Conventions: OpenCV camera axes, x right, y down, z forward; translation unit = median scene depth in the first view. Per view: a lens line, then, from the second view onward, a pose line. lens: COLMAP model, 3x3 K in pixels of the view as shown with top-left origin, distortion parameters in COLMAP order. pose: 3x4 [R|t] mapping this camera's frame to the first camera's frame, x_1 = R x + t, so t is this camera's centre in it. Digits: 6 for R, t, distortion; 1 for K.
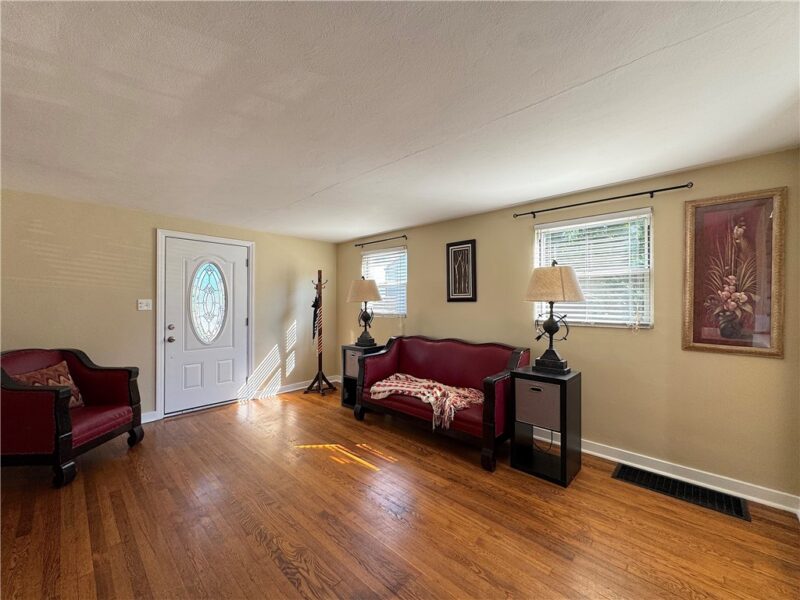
lens RADIAL K [[320.1, 0, 396.3], [0, 320.1, 303.6], [0, 0, 1]] dist [0.002803, 0.000570]
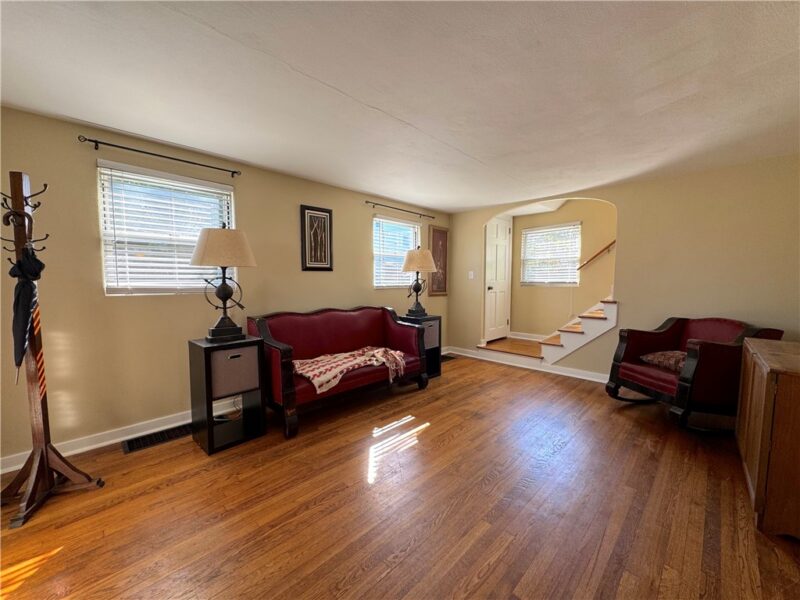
lens RADIAL K [[320.1, 0, 391.8], [0, 320.1, 302.6], [0, 0, 1]] dist [0.002803, 0.000570]
pose [[0.033006, -0.083423, 0.995967, -0.799316], [-0.009144, 0.996443, 0.083766, 0.007769], [-0.999413, -0.011872, 0.032126, 0.771824]]
